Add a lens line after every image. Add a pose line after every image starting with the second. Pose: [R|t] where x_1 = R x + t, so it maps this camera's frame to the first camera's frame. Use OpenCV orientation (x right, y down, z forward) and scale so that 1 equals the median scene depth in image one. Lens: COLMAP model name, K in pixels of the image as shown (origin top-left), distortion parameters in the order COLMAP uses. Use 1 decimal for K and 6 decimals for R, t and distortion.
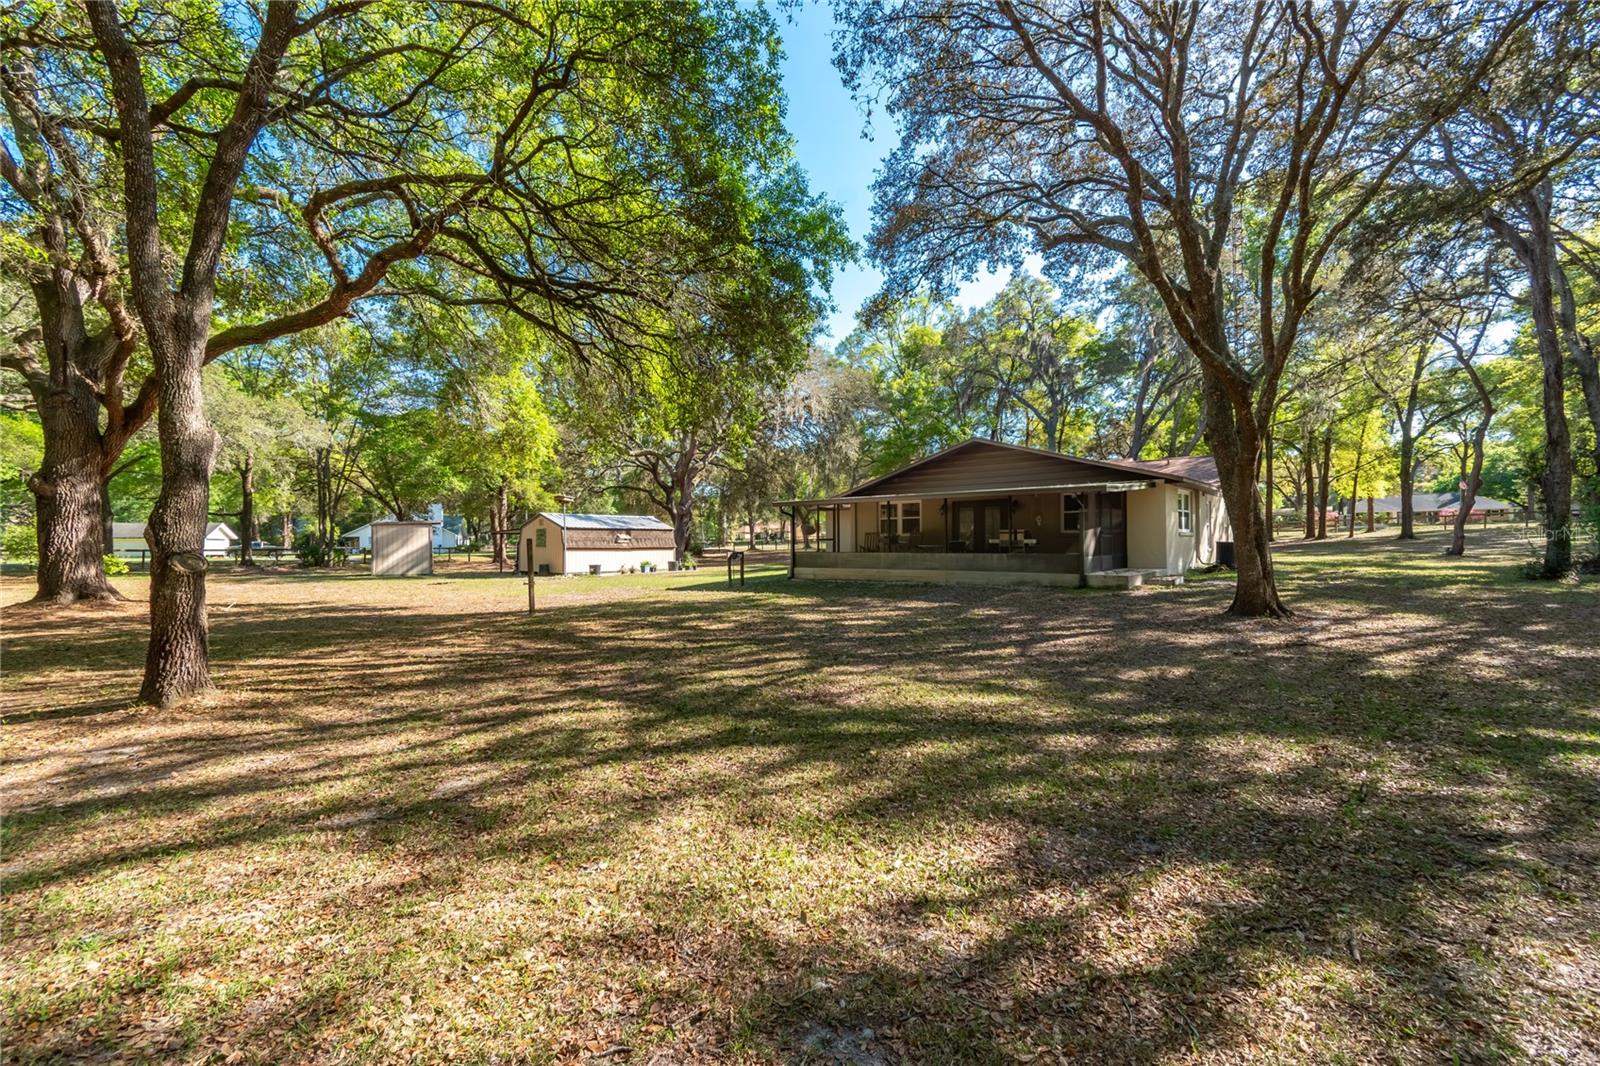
lens RADIAL K [[690.0, 0, 800.0], [0, 690.0, 533.0], [0, 0, 1]] dist [-0.000491, -0.000034]
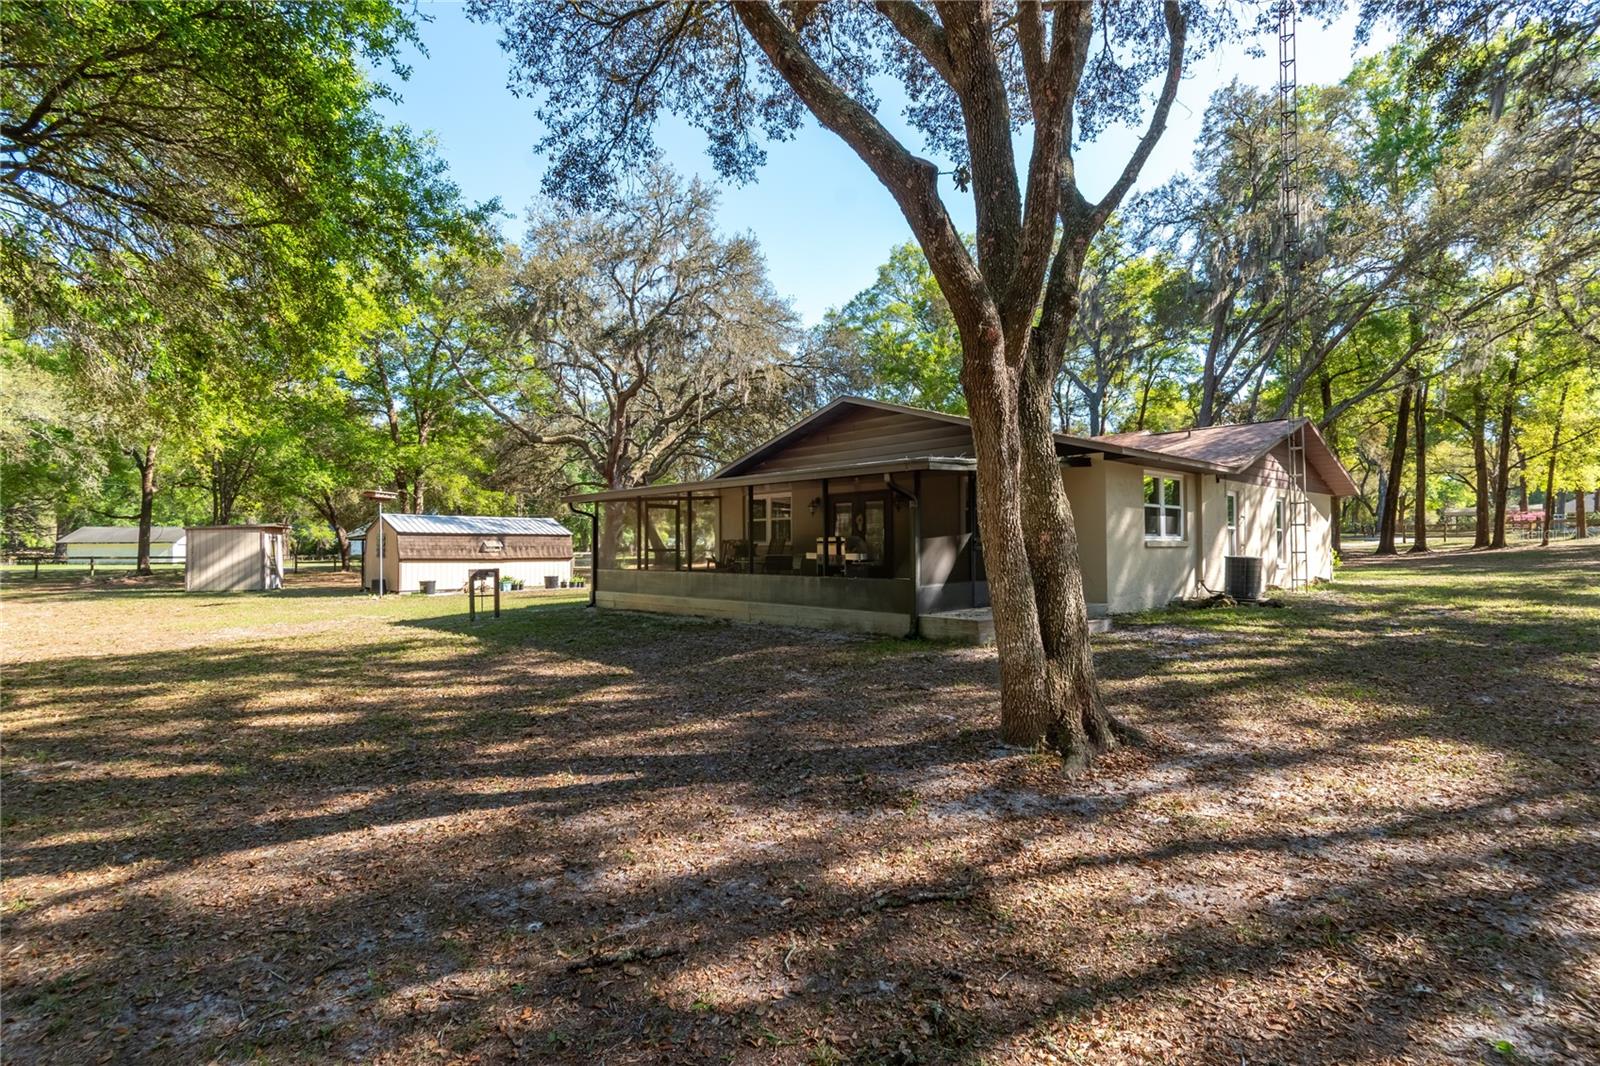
lens RADIAL K [[773.8, 0, 800.0], [0, 773.8, 533.0], [0, 0, 1]] dist [0.003495, 0.000634]
pose [[0.993357, 0.000244, -0.115073, 0.195608], [-0.000887, 0.999984, -0.005532, -0.002593], [0.115070, 0.005597, 0.993342, 0.174480]]
